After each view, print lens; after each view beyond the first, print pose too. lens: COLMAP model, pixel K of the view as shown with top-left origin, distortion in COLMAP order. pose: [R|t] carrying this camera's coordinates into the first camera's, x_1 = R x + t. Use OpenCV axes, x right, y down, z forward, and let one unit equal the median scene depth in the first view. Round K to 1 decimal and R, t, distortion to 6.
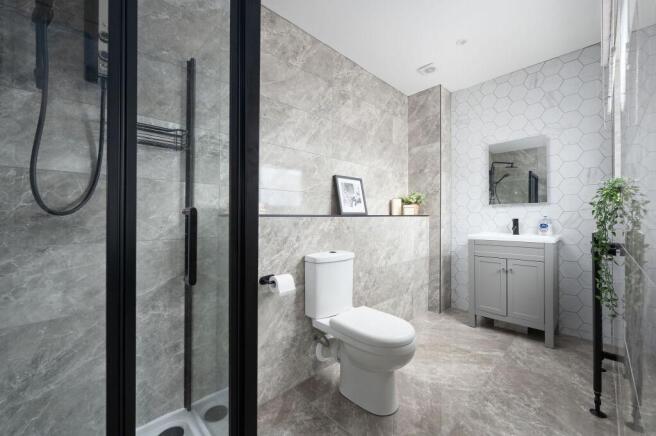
lens RADIAL K [[262.6, 0, 326.7], [0, 262.6, 224.1], [0, 0, 1]] dist [0.000335, 0.000104]
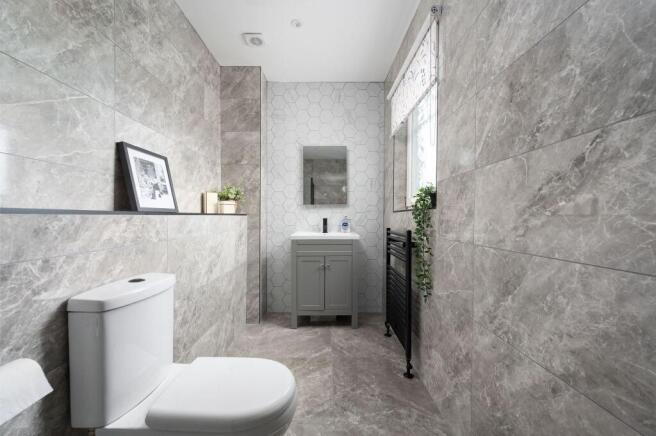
lens RADIAL K [[262.6, 0, 326.7], [0, 262.6, 224.1], [0, 0, 1]] dist [0.000335, 0.000104]
pose [[0.684523, -0.015207, 0.728833, -0.075286], [0.012137, 0.999882, 0.009463, -0.006692], [-0.728890, 0.002368, 0.684626, 0.258217]]
